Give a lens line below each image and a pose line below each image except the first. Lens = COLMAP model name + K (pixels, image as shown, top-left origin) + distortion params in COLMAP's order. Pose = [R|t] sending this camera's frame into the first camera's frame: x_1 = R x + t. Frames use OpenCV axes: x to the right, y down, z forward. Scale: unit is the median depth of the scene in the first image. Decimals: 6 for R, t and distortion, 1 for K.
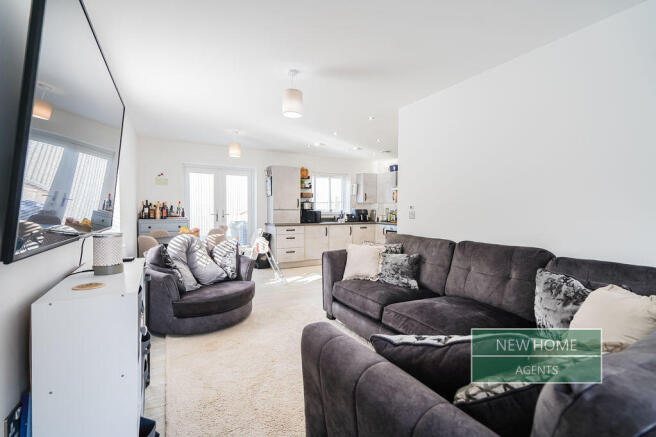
lens RADIAL K [[306.0, 0, 328.0], [0, 306.0, 218.5], [0, 0, 1]] dist [0.001176, 0.000491]
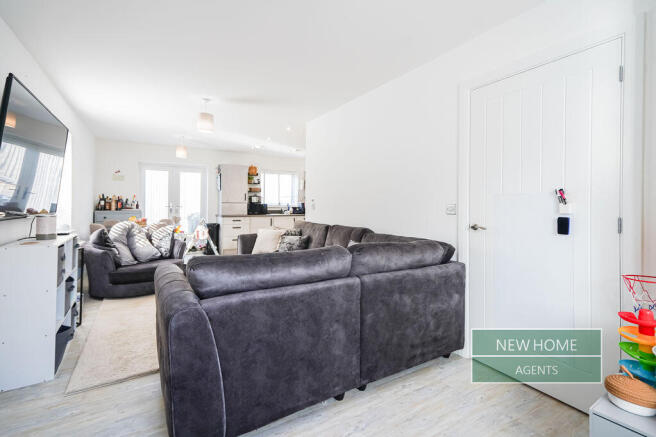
lens RADIAL K [[308.9, 0, 331.7], [0, 308.9, 202.9], [0, 0, 1]] dist [-0.001375, -0.000812]
pose [[0.998351, 0.001728, 0.057378, 0.165357], [0.000176, 0.999450, -0.033159, 0.010010], [-0.057404, 0.033114, 0.997802, -0.170262]]
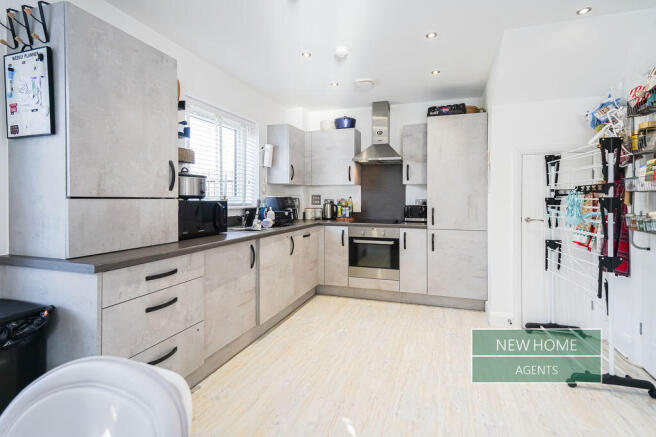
lens RADIAL K [[308.4, 0, 358.1], [0, 308.4, 202.9], [0, 0, 1]] dist [0.016717, 0.000207]
pose [[0.714639, -0.011199, 0.699404, -0.189149], [0.020771, 0.999771, -0.005215, -0.019115], [-0.699185, 0.018254, 0.714708, 0.692499]]
